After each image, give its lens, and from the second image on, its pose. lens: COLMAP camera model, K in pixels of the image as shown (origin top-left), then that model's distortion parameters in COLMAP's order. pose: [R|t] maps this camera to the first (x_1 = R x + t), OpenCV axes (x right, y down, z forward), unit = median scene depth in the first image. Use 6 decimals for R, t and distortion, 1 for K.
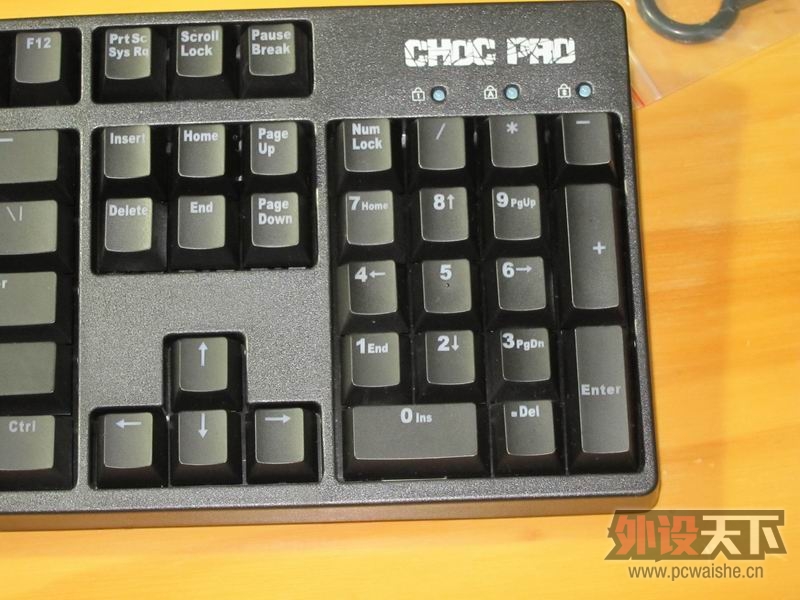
lens RADIAL K [[1945.6, 0, 417.9], [0, 1945.6, 272.5], [0, 0, 1]] dist [-0.280197, 0.000000]
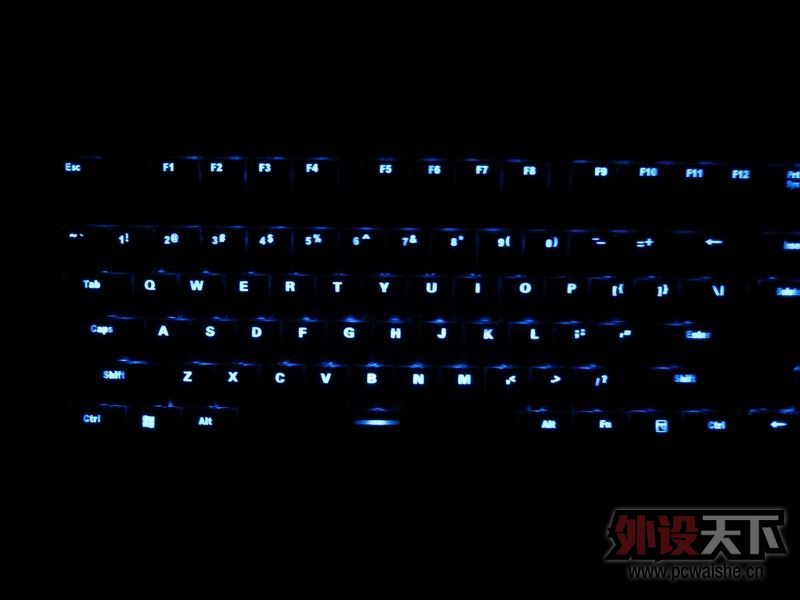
lens RADIAL K [[665.5, 0, 399.2], [0, 665.5, 305.9], [0, 0, 1]] dist [-0.059399, 0.021398]
pose [[0.998646, 0.051446, -0.007717, -0.455400], [-0.044851, 0.926626, 0.373300, -0.203458], [0.026355, -0.372448, 0.927679, 0.477982]]
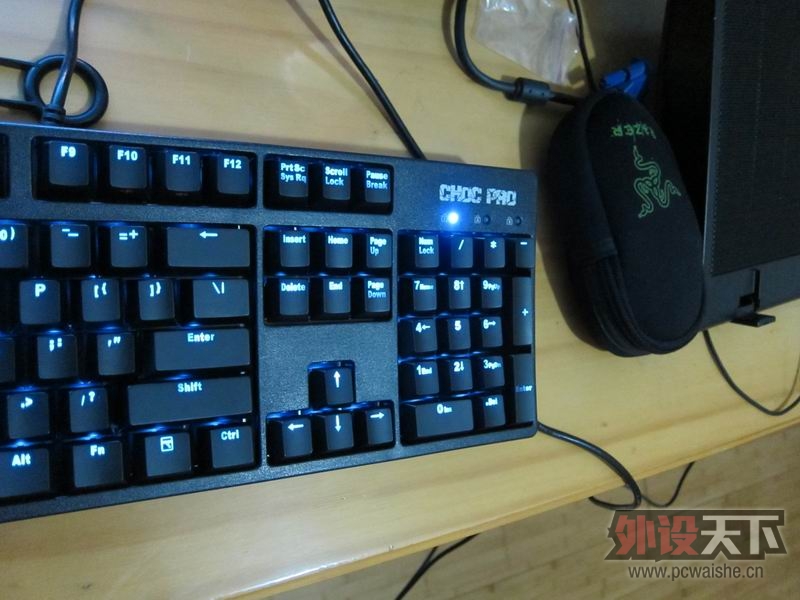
lens RADIAL K [[665.5, 0, 399.8], [0, 665.5, 301.6], [0, 0, 1]] dist [-0.059399, 0.021398]
pose [[0.869641, 0.013539, 0.493500, -0.330284], [-0.154044, 0.957157, 0.245196, -0.160906], [-0.469037, -0.289253, 0.834468, 0.502258]]
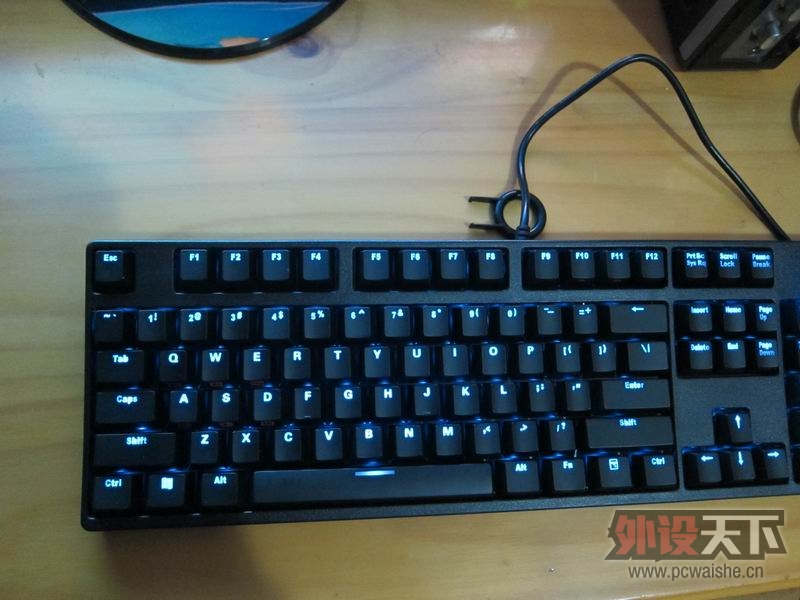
lens RADIAL K [[665.5, 0, 394.8], [0, 665.5, 304.9], [0, 0, 1]] dist [-0.059399, 0.021398]
pose [[0.994599, 0.026085, 0.100465, -0.519317], [-0.042081, 0.986128, 0.160563, -0.166774], [-0.094883, -0.163923, 0.981899, 0.365161]]
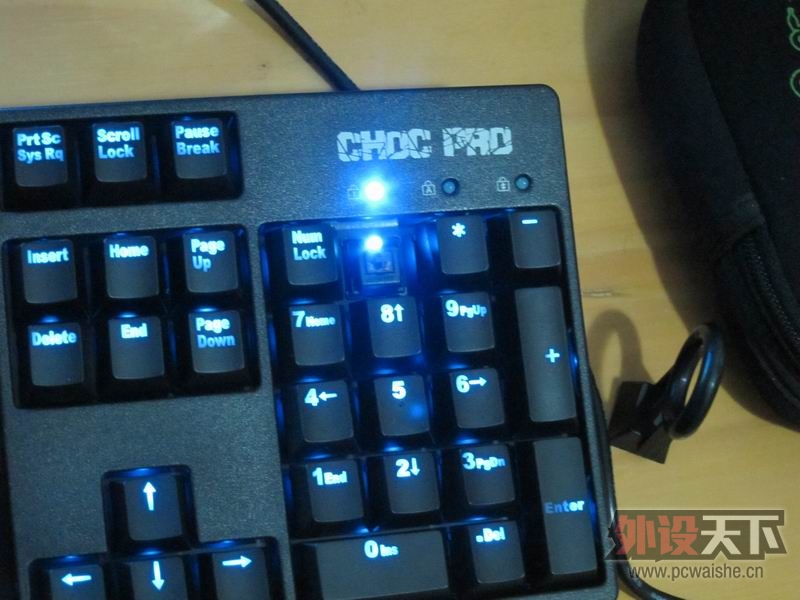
lens RADIAL K [[1610.1, 0, 424.0], [0, 1610.1, 303.3], [0, 0, 1]] dist [-0.272486, 0.000000]
pose [[0.969038, -0.038814, 0.243842, -0.158628], [0.008795, 0.992367, 0.123009, -0.134446], [-0.246755, -0.117056, 0.961982, 0.244262]]
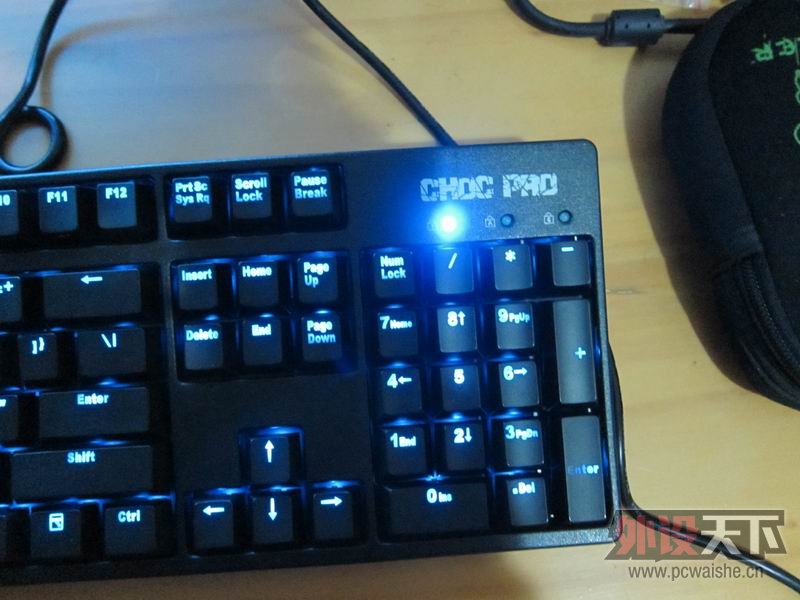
lens RADIAL K [[665.5, 0, 399.6], [0, 665.5, 300.3], [0, 0, 1]] dist [-0.059399, 0.021398]
pose [[0.999533, -0.028065, 0.012121, -0.027380], [0.024204, 0.968715, 0.246993, -0.151720], [-0.018673, -0.246584, 0.968941, 0.580160]]
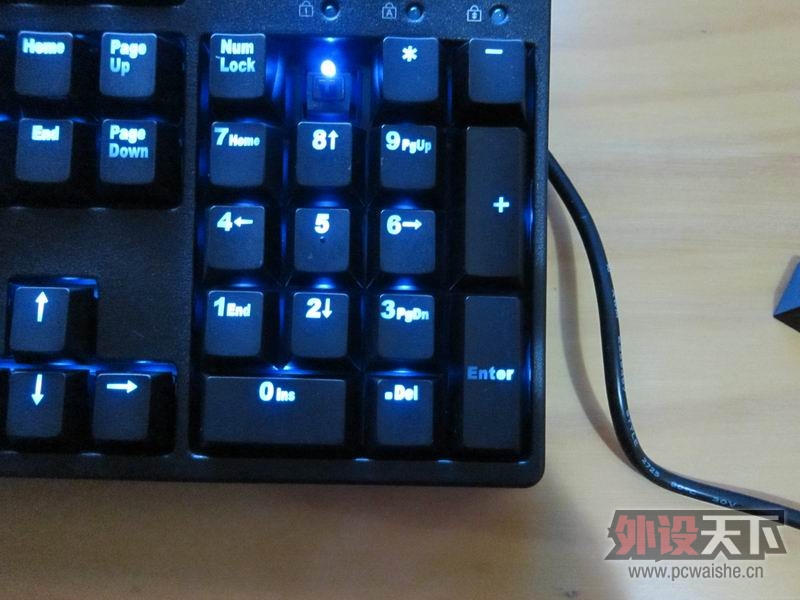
lens RADIAL K [[665.5, 0, 405.1], [0, 665.5, 298.5], [0, 0, 1]] dist [-0.059399, 0.021398]
pose [[0.998467, 0.055319, 0.001968, 0.051403], [-0.053931, 0.964160, 0.259782, -0.045913], [0.012474, -0.259490, 0.965665, 0.686892]]
